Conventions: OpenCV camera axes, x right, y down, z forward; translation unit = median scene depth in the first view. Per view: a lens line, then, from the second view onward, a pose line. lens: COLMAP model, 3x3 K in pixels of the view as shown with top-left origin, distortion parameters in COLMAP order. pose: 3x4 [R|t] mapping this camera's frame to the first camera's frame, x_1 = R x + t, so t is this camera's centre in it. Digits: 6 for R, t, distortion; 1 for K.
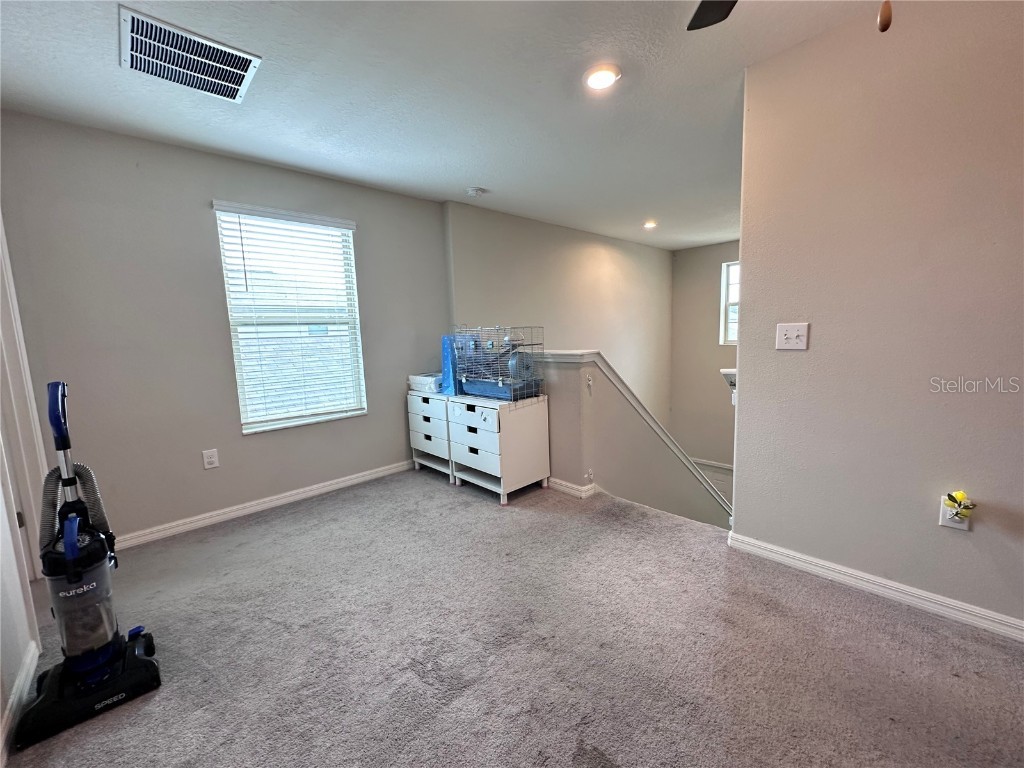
lens RADIAL K [[409.3, 0, 510.6], [0, 409.3, 381.6], [0, 0, 1]] dist [-0.003076, 0.000345]
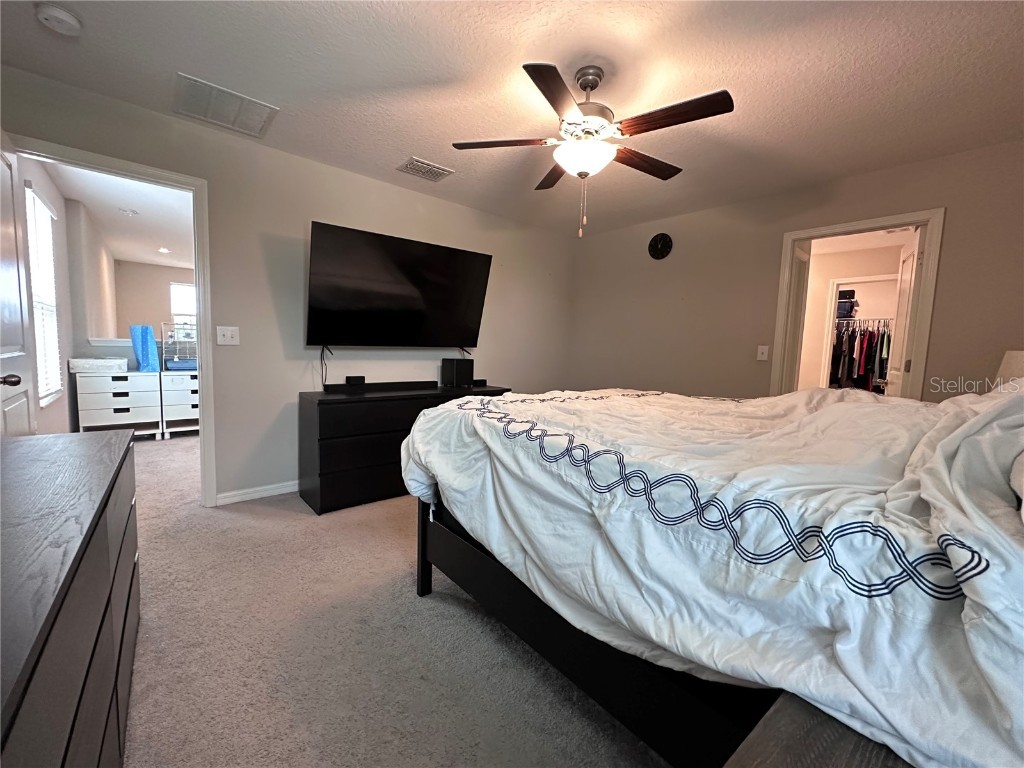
lens RADIAL K [[409.3, 0, 510.6], [0, 409.3, 381.6], [0, 0, 1]] dist [-0.003076, 0.000345]
pose [[0.032683, -0.049273, 0.998250, -1.405953], [0.078968, 0.995789, 0.046566, 0.092478], [-0.996341, 0.077308, 0.036436, -0.178519]]
